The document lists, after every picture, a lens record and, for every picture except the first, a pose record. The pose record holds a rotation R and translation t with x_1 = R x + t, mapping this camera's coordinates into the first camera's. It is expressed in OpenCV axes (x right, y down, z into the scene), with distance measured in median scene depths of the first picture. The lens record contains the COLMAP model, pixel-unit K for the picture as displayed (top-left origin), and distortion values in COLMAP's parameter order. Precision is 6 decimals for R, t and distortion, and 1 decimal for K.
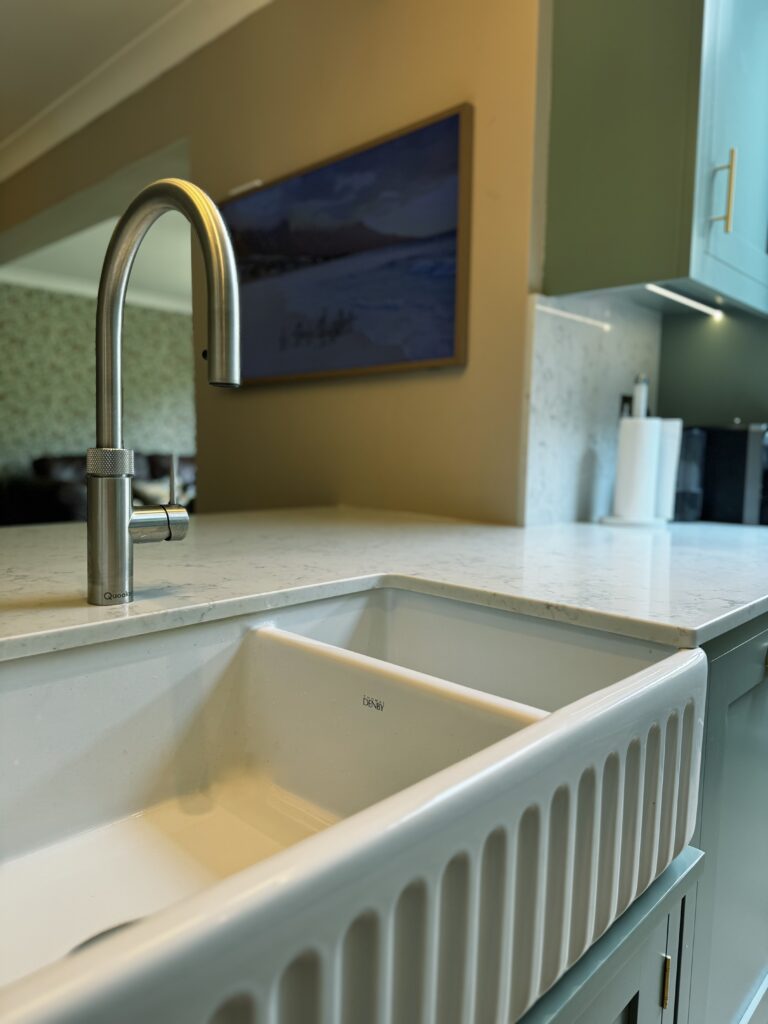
lens RADIAL K [[727.0, 0, 381.1], [0, 727.0, 506.3], [0, 0, 1]] dist [0.080243, -0.118095]
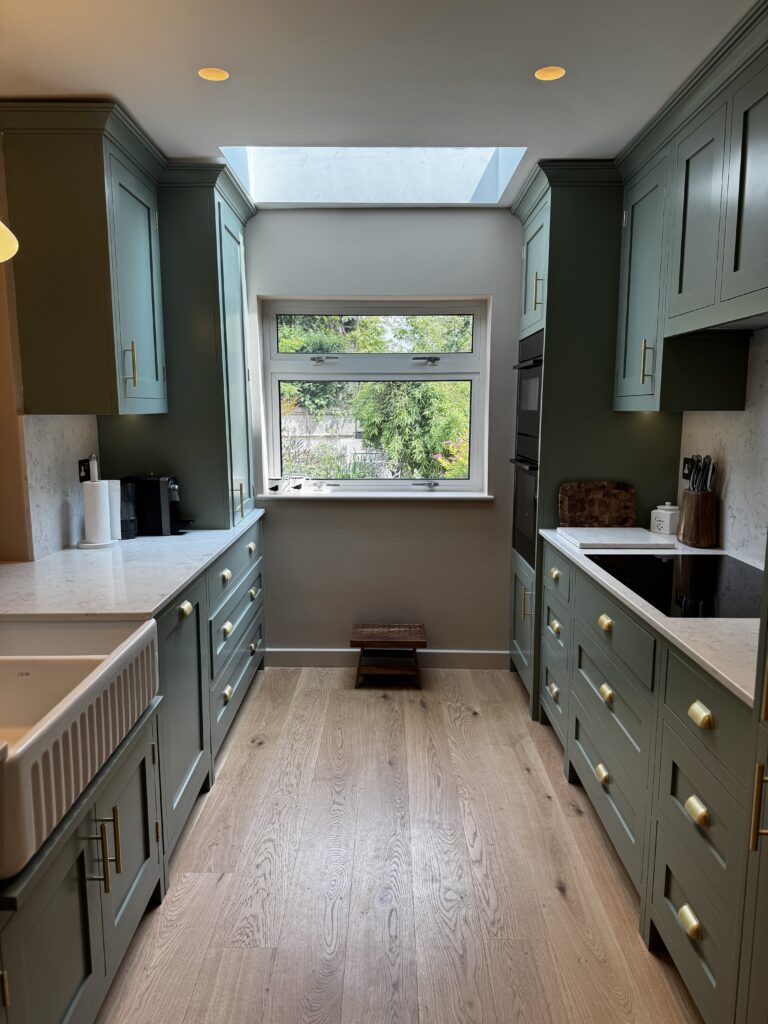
lens RADIAL K [[711.0, 0, 384.0], [0, 711.0, 512.0], [0, 0, 1]] dist [0.084906, -0.113347]
pose [[0.718495, -0.124750, 0.684253, -0.316392], [0.079424, 0.992064, 0.097470, -0.172015], [-0.690982, -0.015685, 0.722702, -0.658499]]
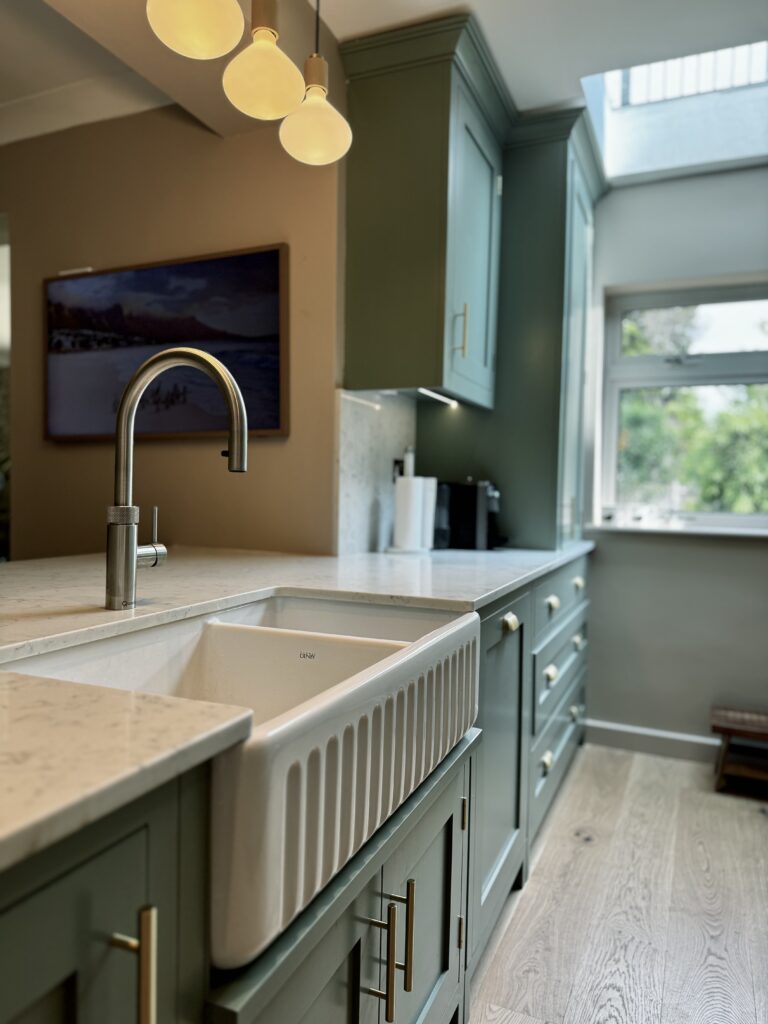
lens RADIAL K [[711.0, 0, 384.0], [0, 711.0, 512.0], [0, 0, 1]] dist [0.084906, -0.113347]
pose [[0.936416, -0.012492, 0.350670, -0.189915], [0.030167, 0.998532, -0.044987, 0.008095], [-0.349594, 0.052706, 0.935418, -0.282186]]
